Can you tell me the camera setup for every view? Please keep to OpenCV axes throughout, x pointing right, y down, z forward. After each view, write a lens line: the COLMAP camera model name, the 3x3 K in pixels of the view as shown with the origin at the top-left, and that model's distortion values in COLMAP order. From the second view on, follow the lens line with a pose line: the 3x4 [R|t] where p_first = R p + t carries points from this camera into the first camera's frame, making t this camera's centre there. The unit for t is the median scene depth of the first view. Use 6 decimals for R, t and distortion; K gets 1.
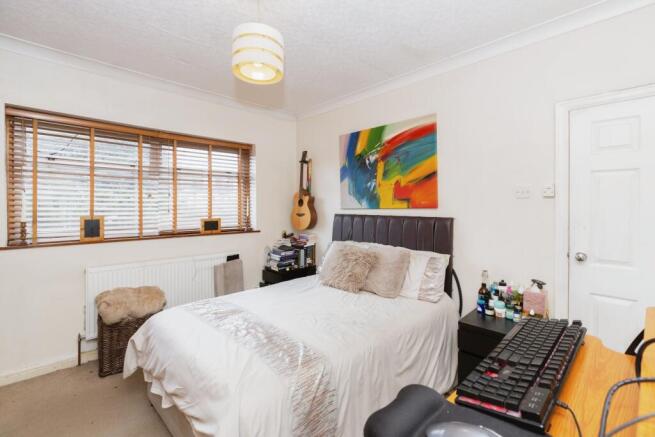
lens RADIAL K [[292.7, 0, 329.4], [0, 292.7, 206.8], [0, 0, 1]] dist [-0.000772, 0.000120]
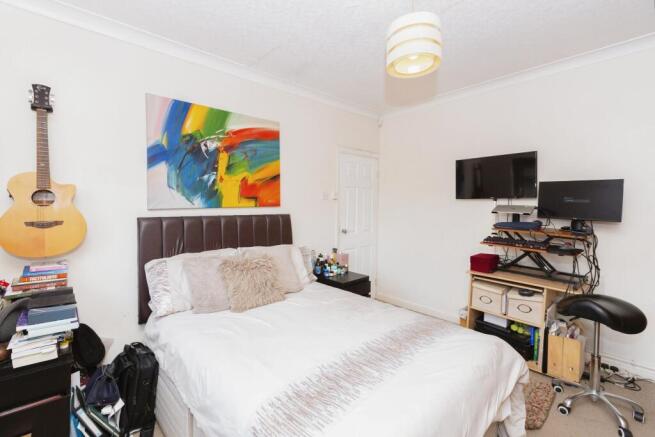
lens RADIAL K [[292.7, 0, 329.4], [0, 292.7, 206.8], [0, 0, 1]] dist [-0.000772, 0.000120]
pose [[0.032310, -0.011960, 0.999406, -0.682845], [0.000450, 0.999928, 0.011952, -0.006412], [-0.999478, 0.000064, 0.032313, 0.683544]]
